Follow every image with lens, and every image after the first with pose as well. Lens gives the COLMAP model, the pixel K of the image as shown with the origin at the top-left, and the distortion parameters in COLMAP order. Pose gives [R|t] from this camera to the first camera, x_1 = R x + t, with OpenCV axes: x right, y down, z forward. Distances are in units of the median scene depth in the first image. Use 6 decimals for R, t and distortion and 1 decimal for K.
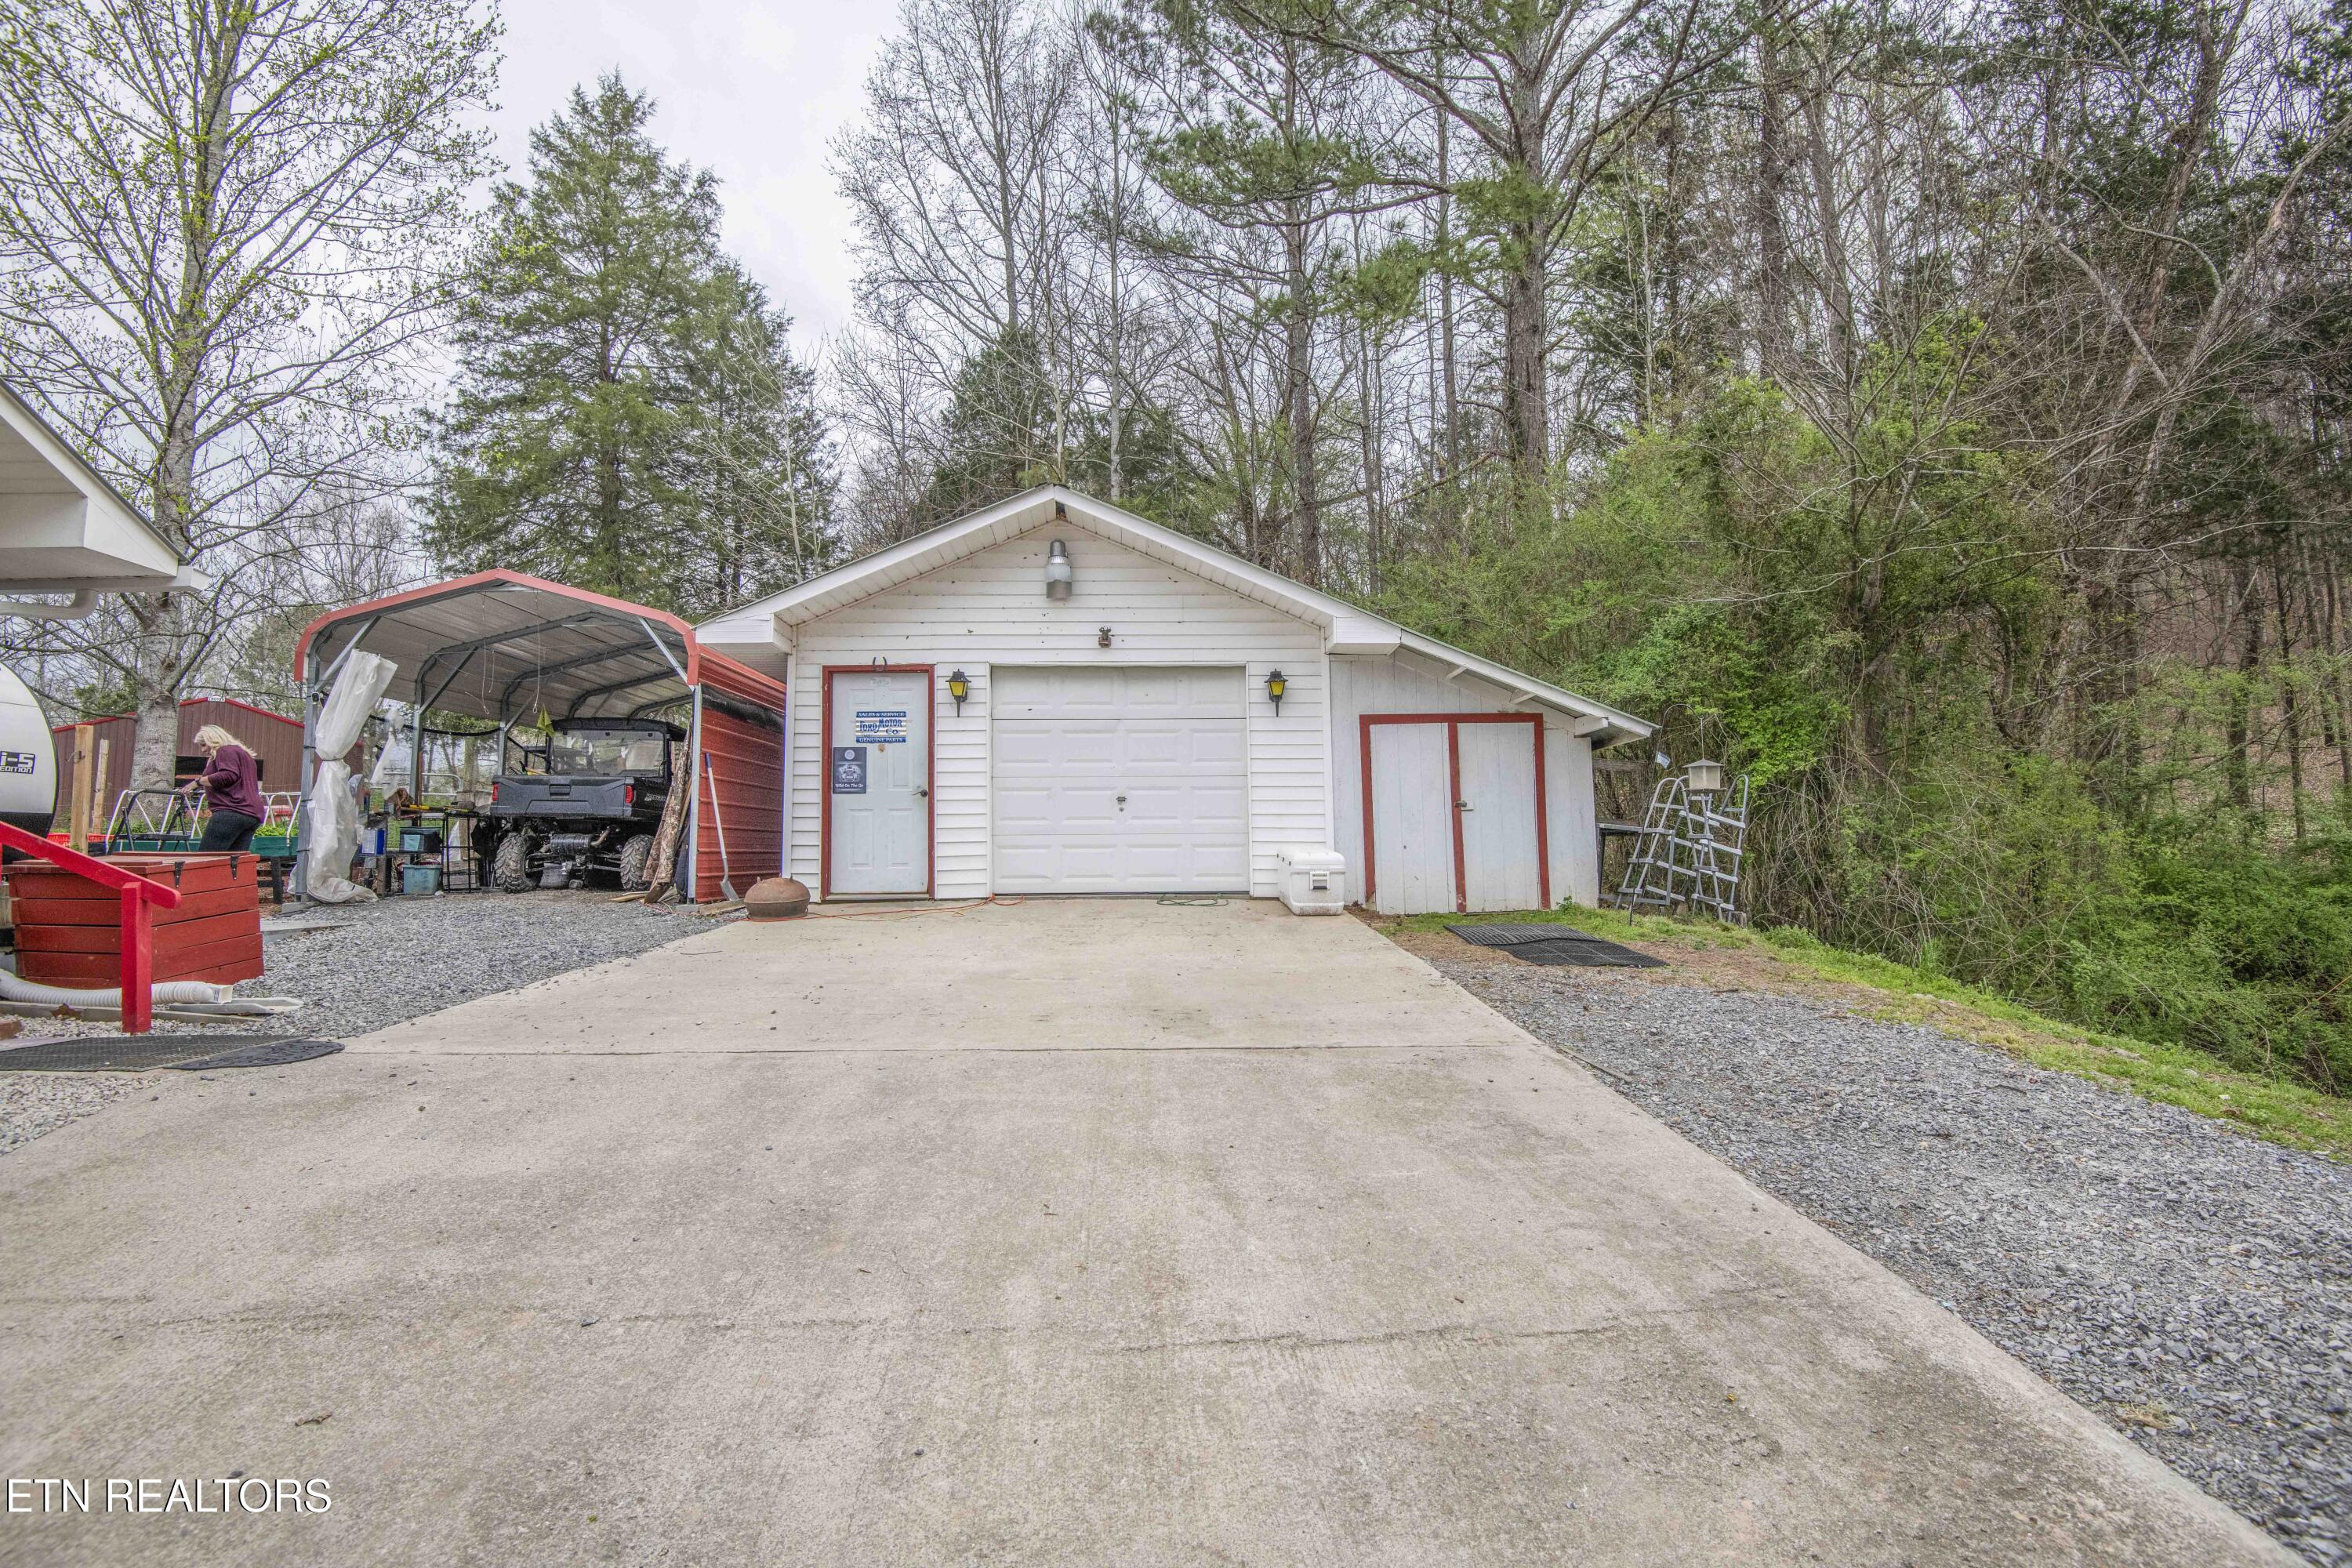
lens RADIAL K [[1084.6, 0, 1182.7], [0, 1084.6, 778.7], [0, 0, 1]] dist [-0.012010, -0.018236]
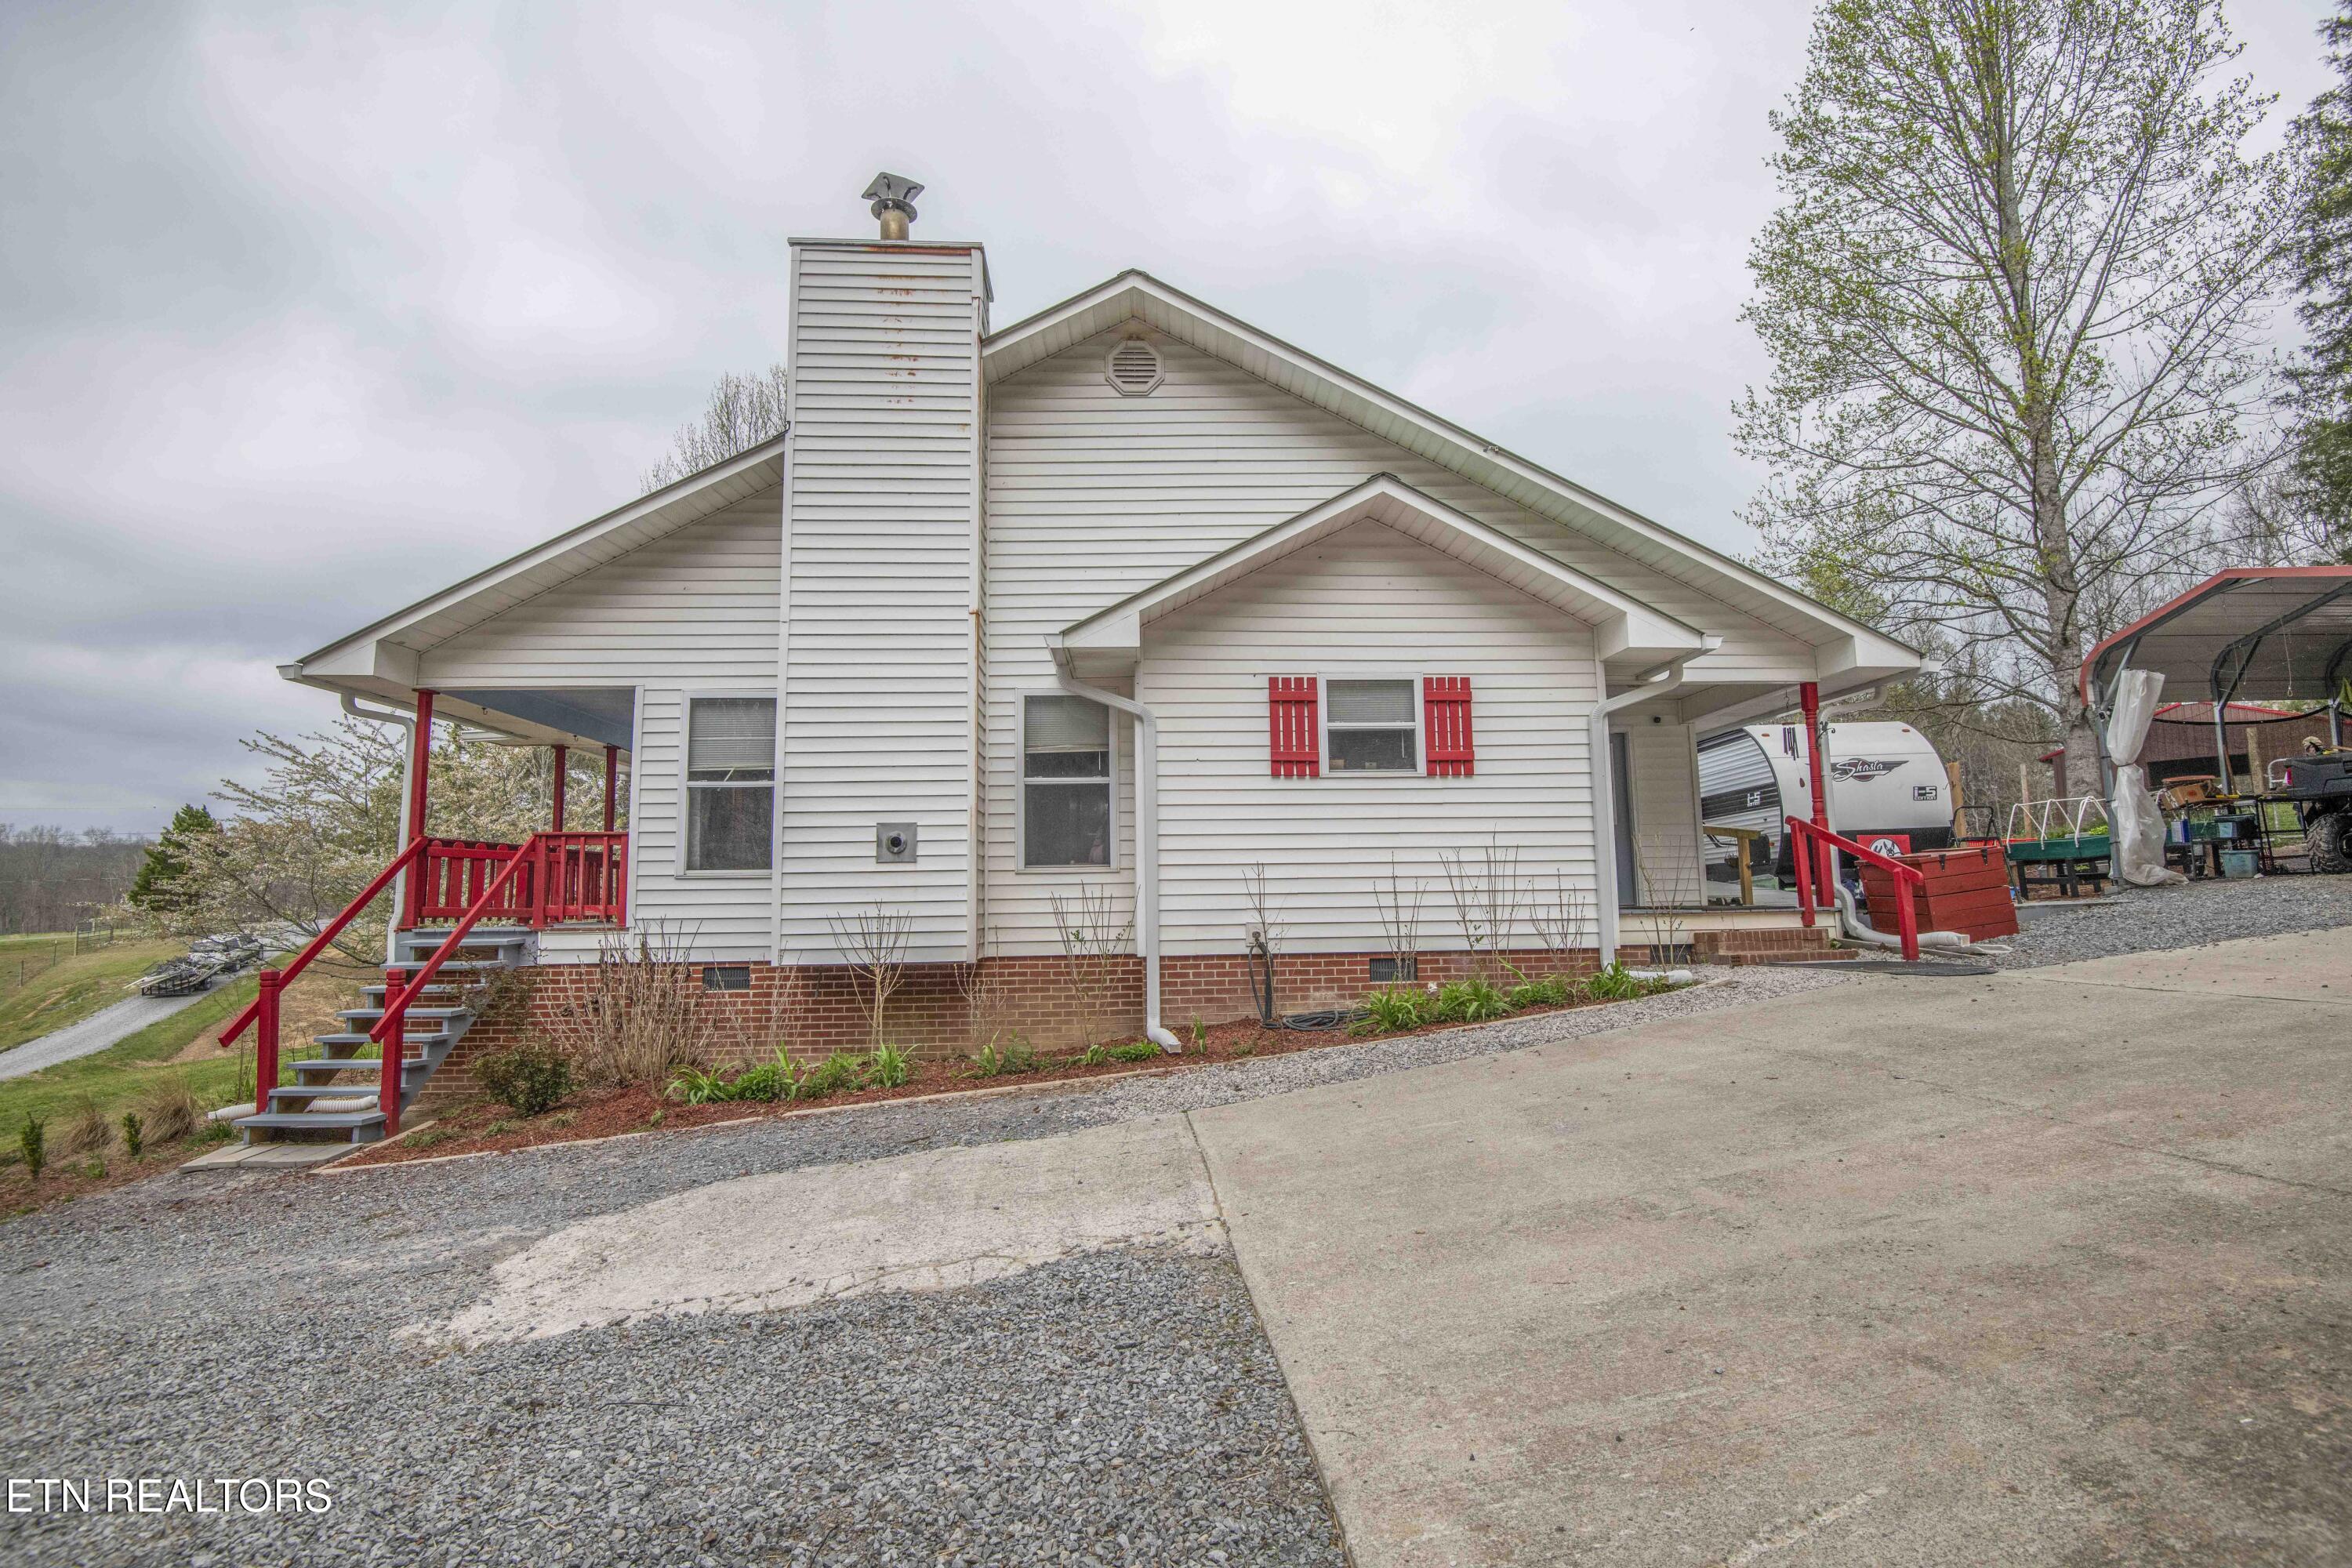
lens RADIAL K [[1084.6, 0, 1182.7], [0, 1084.6, 778.7], [0, 0, 1]] dist [-0.012010, -0.018236]
pose [[0.021775, -0.100098, -0.994739, 0.346784], [0.101271, 0.990078, -0.097412, 0.006157], [0.994621, -0.098617, 0.031696, -0.076216]]
